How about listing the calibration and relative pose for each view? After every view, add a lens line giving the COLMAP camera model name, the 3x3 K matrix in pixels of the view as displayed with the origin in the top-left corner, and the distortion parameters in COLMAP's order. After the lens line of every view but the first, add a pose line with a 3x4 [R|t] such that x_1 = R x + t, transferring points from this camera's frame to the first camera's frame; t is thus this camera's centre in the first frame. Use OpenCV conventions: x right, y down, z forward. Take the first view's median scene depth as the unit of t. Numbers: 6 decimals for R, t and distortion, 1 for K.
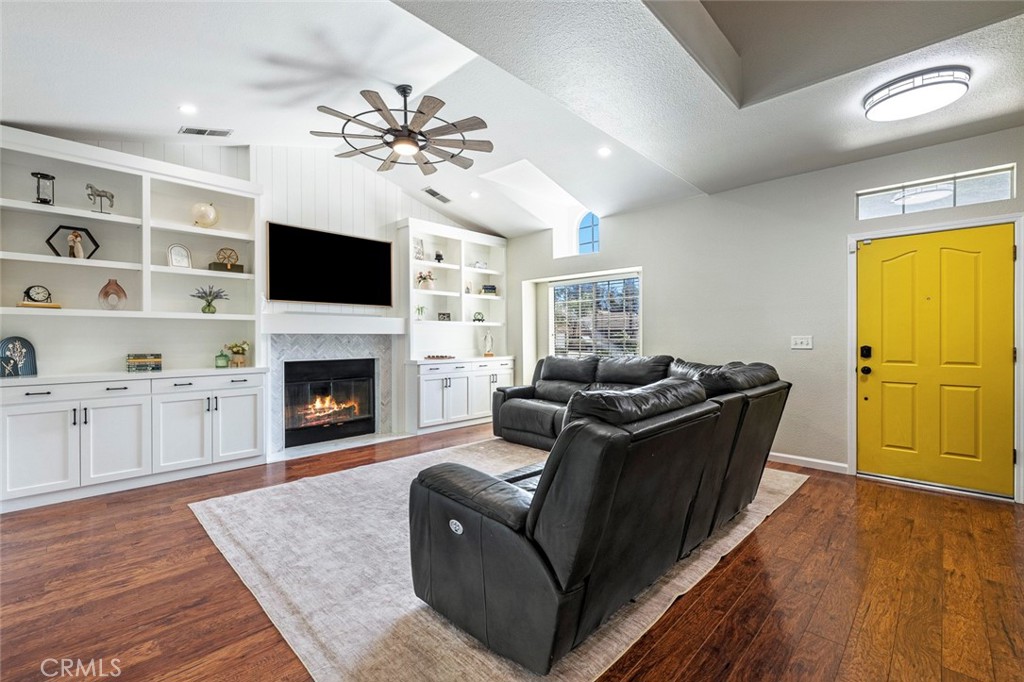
lens RADIAL K [[433.5, 0, 510.3], [0, 433.5, 336.9], [0, 0, 1]] dist [0.001008, 0.001781]
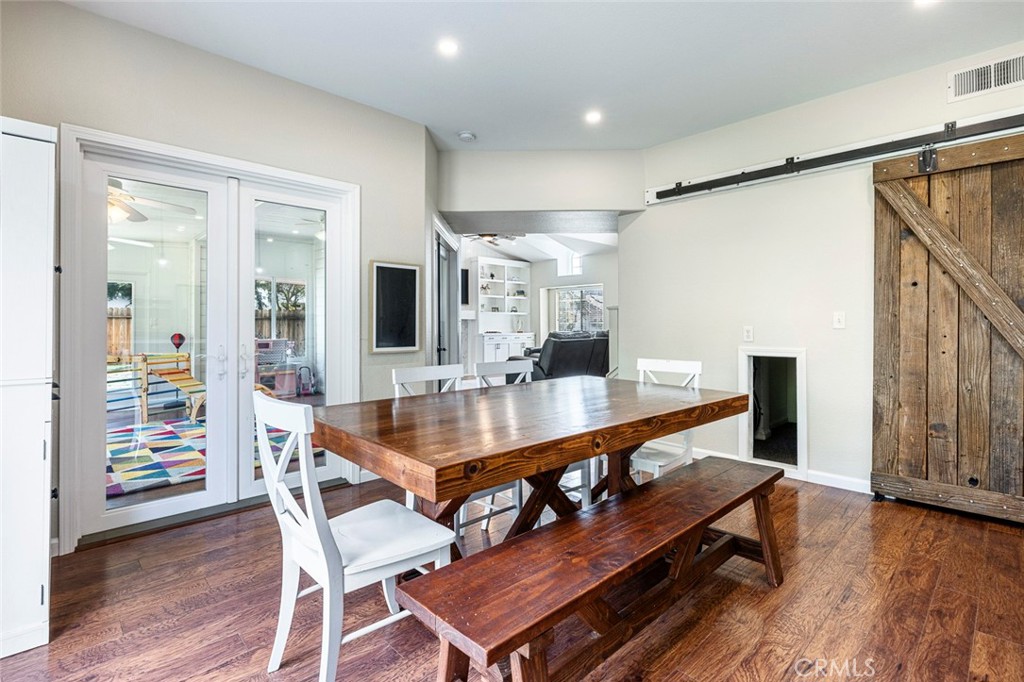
lens RADIAL K [[481.2, 0, 520.6], [0, 481.2, 325.1], [0, 0, 1]] dist [-0.003226, 0.001138]
pose [[0.999849, 0.005058, -0.016638, -0.023057], [-0.004989, 0.999979, 0.004189, 0.009254], [0.016658, -0.004106, 0.999853, -1.237502]]
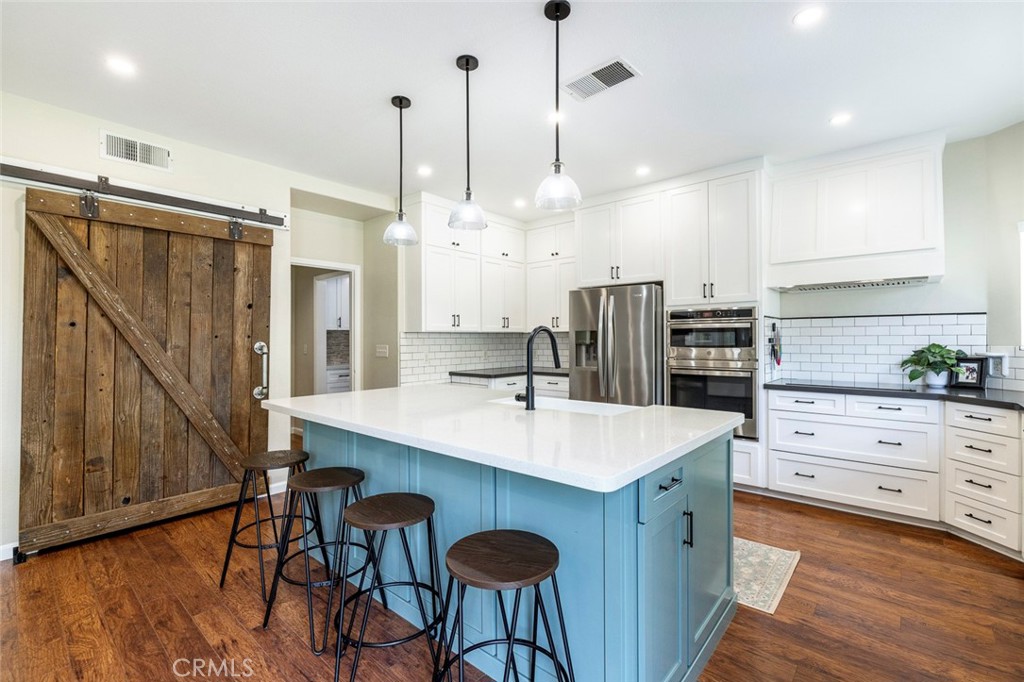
lens RADIAL K [[453.2, 0, 509.3], [0, 453.2, 333.8], [0, 0, 1]] dist [-0.005382, 0.001766]
pose [[-0.051558, 0.015964, 0.998542, -0.141229], [-0.000354, 0.999872, -0.016003, -0.023687], [-0.998670, -0.001179, -0.051545, -1.136379]]
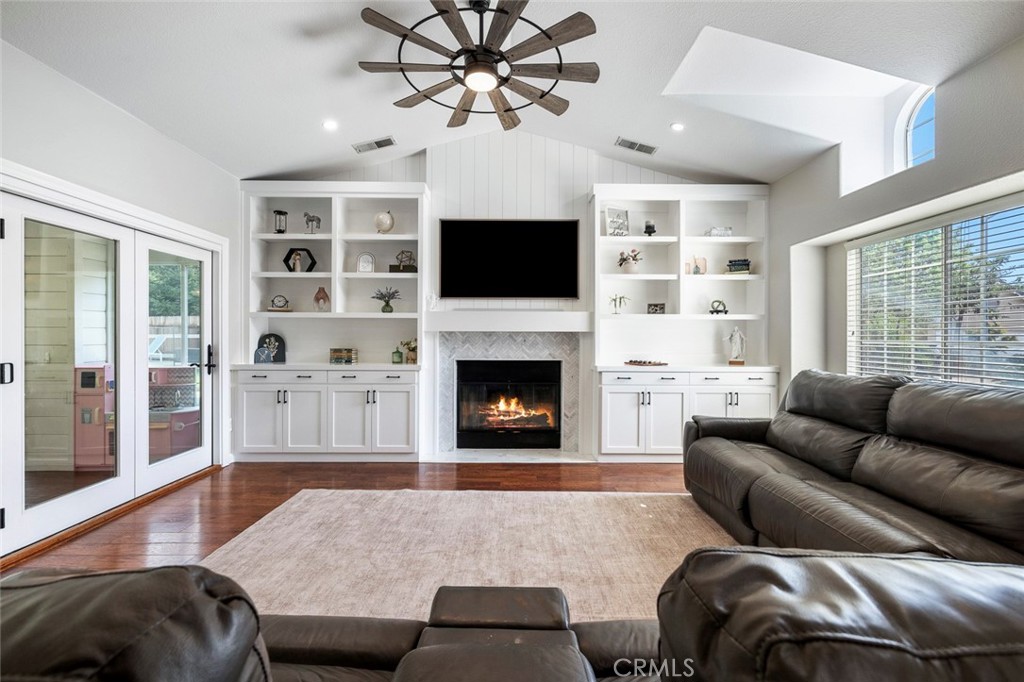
lens RADIAL K [[433.5, 0, 502.7], [0, 433.5, 336.9], [0, 0, 1]] dist [0.001008, 0.001781]
pose [[0.710542, 0.007681, -0.703613, 0.241127], [-0.004903, 0.999970, 0.005965, -0.001613], [0.703637, -0.000789, 0.710559, 0.384740]]
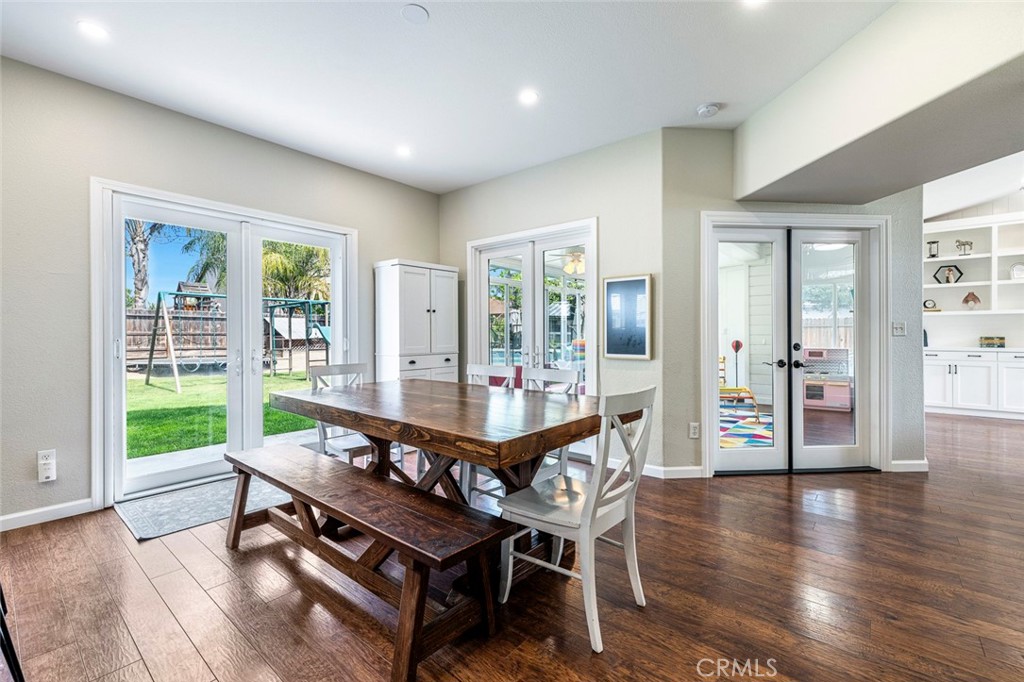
lens RADIAL K [[433.5, 0, 511.7], [0, 433.5, 336.7], [0, 0, 1]] dist [0.001008, 0.001781]
pose [[0.075995, 0.010497, -0.997053, 0.503037], [0.005830, 0.999923, 0.010972, 0.009324], [0.997091, -0.006647, 0.075928, -0.718182]]
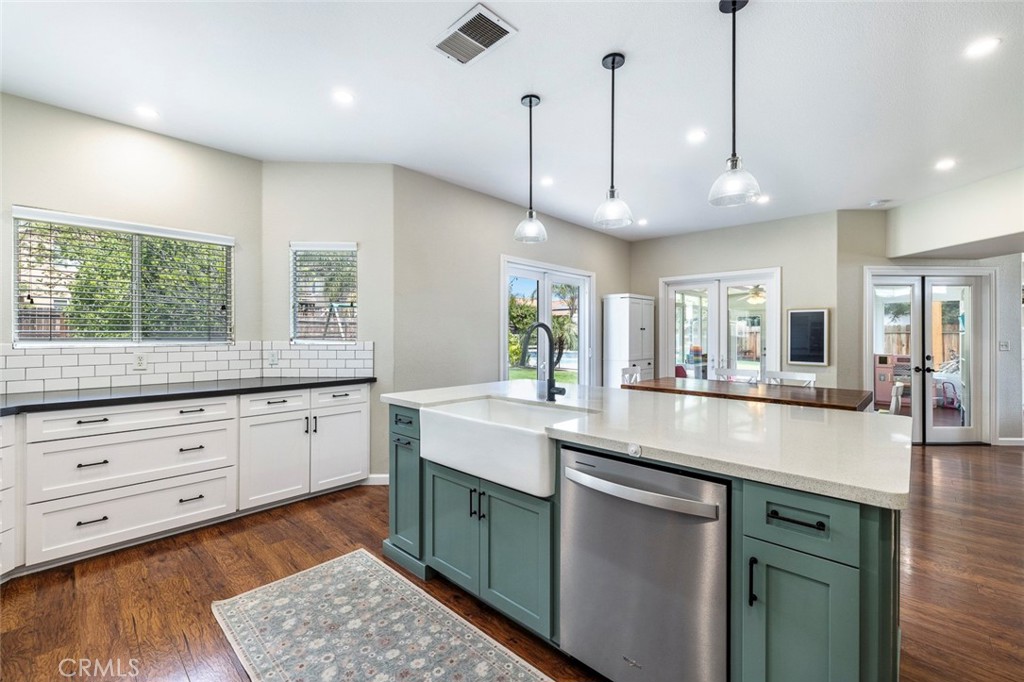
lens RADIAL K [[433.5, 0, 513.4], [0, 433.5, 336.9], [0, 0, 1]] dist [0.001008, 0.001781]
pose [[0.025271, 0.009773, -0.999633, 0.856525], [0.001966, 0.999950, 0.009826, -0.027479], [0.999679, -0.002214, 0.025250, -1.242711]]
